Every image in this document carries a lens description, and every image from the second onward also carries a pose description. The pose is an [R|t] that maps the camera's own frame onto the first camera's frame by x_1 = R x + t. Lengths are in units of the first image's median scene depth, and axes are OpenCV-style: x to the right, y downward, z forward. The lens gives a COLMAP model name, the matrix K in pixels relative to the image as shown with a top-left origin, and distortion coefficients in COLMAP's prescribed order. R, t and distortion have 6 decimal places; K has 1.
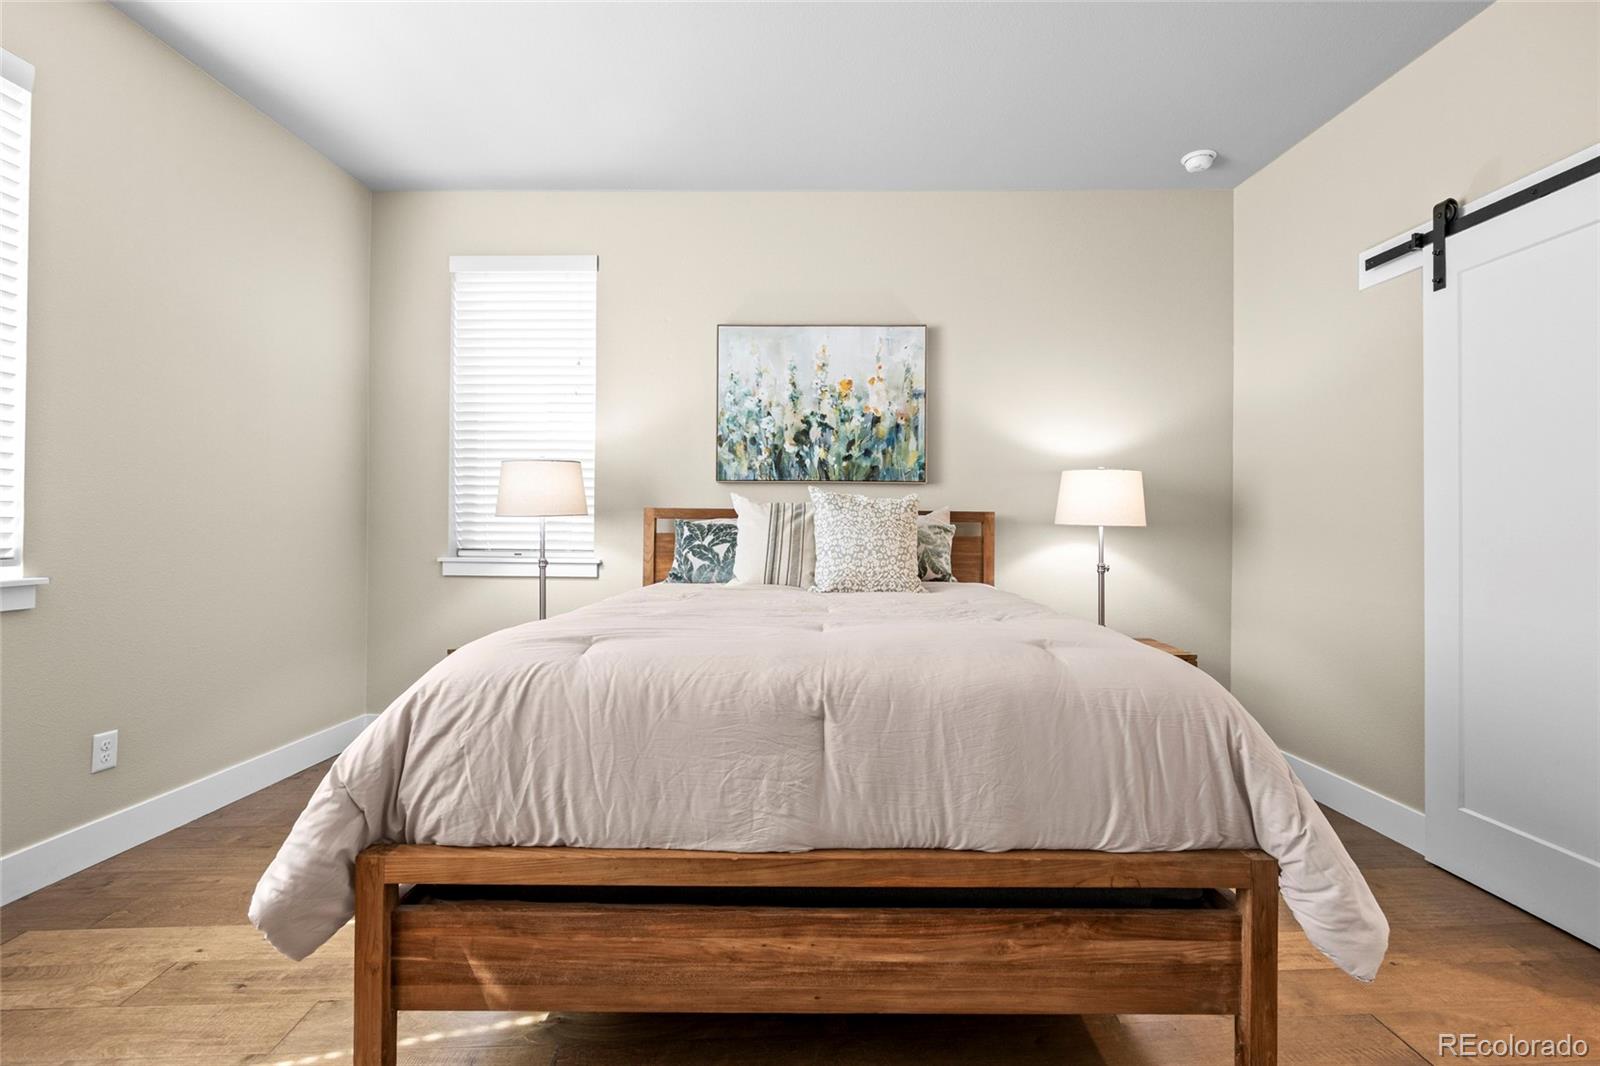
lens RADIAL K [[694.2, 0, 797.1], [0, 694.2, 525.5], [0, 0, 1]] dist [-0.009204, 0.001226]
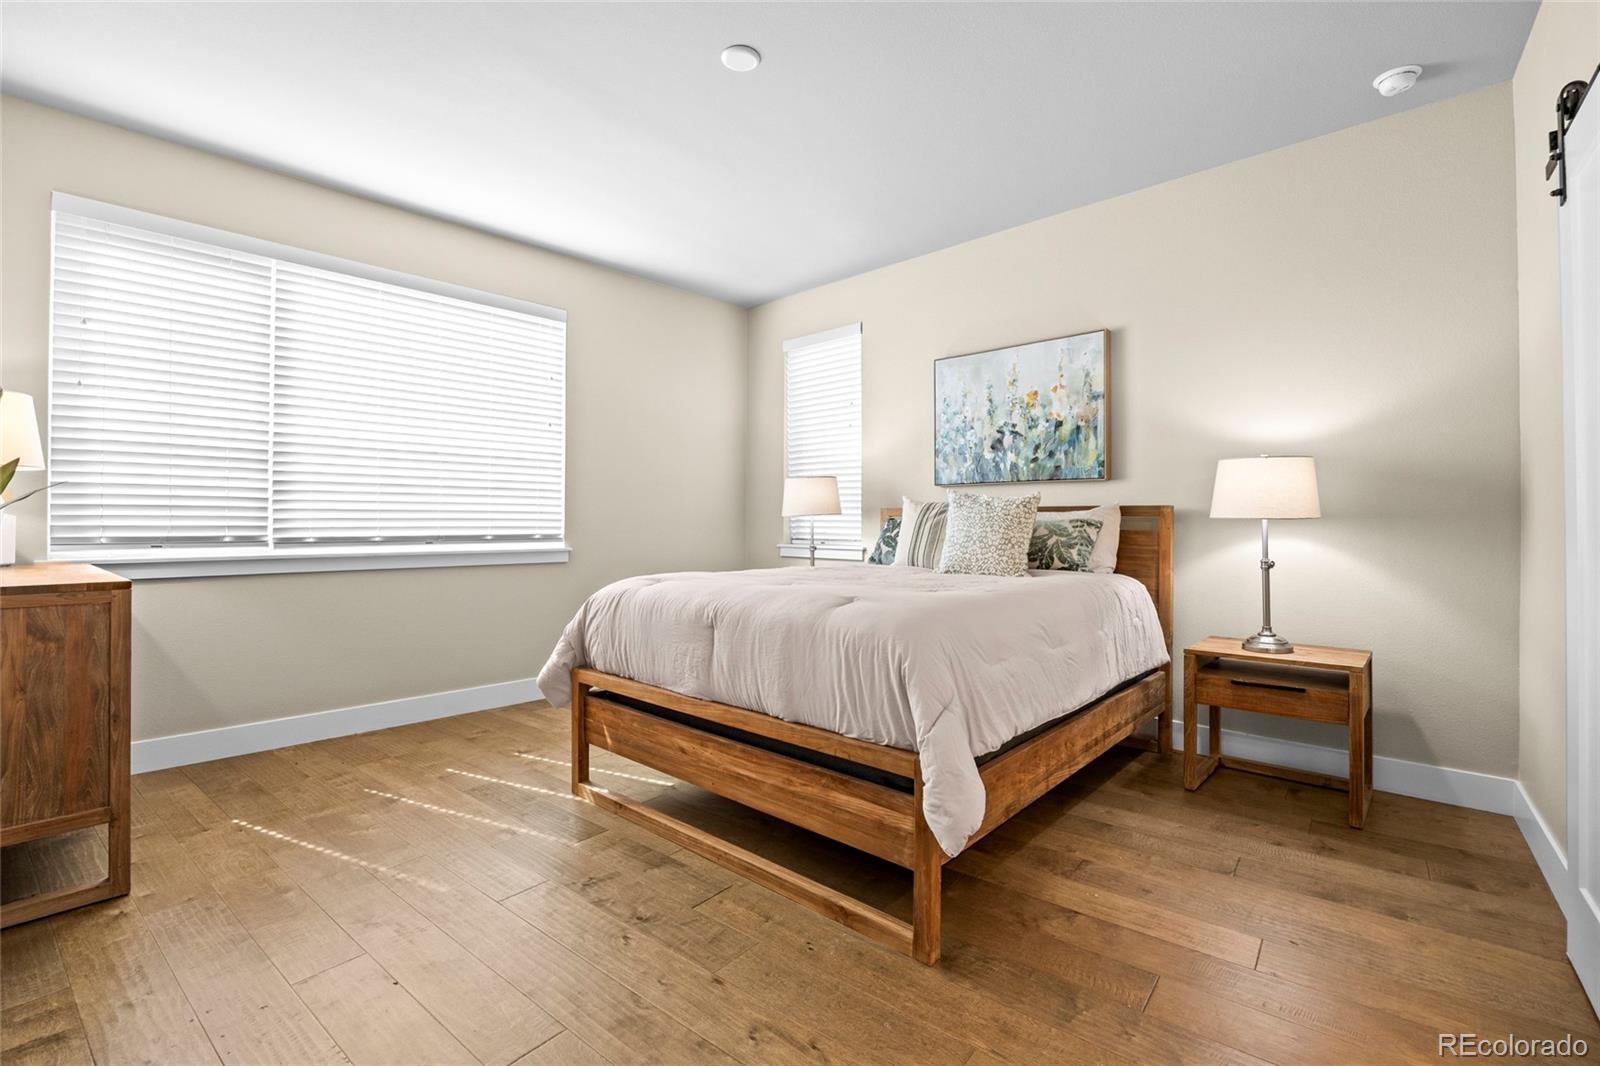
lens RADIAL K [[694.2, 0, 839.5], [0, 694.2, 520.0], [0, 0, 1]] dist [-0.009204, 0.001226]
pose [[0.762301, -0.008923, -0.647161, 0.650819], [0.005639, 0.999959, -0.007145, 0.006581], [0.647198, 0.001797, 0.762320, -0.071004]]
